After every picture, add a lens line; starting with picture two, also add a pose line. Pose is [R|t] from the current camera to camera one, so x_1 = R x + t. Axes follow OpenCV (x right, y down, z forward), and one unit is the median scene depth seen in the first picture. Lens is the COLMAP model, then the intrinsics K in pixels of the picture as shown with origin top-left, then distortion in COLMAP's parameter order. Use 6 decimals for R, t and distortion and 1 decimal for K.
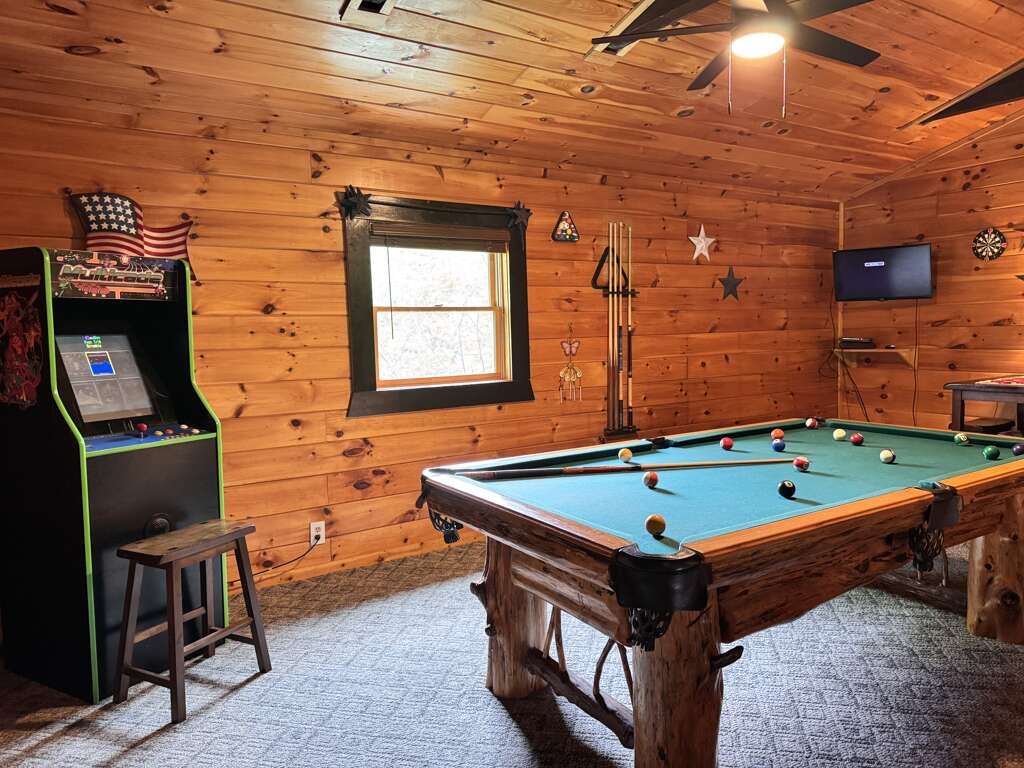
lens RADIAL K [[732.6, 0, 512.9], [0, 732.6, 386.5], [0, 0, 1]] dist [0.052332, -0.004660]
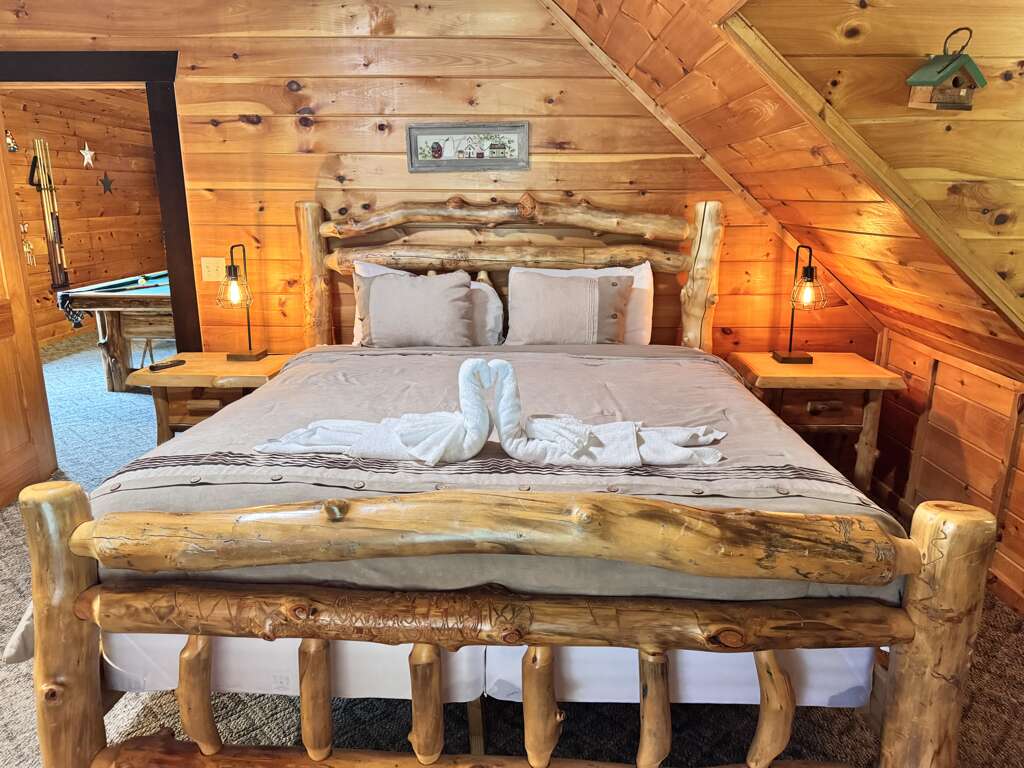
lens RADIAL K [[732.6, 0, 511.2], [0, 732.6, 384.3], [0, 0, 1]] dist [0.052332, -0.004660]
pose [[0.556686, -0.186186, 0.809590, -0.588834], [0.054437, 0.980642, 0.188092, 0.022030], [-0.828937, -0.060637, 0.556045, -0.586181]]
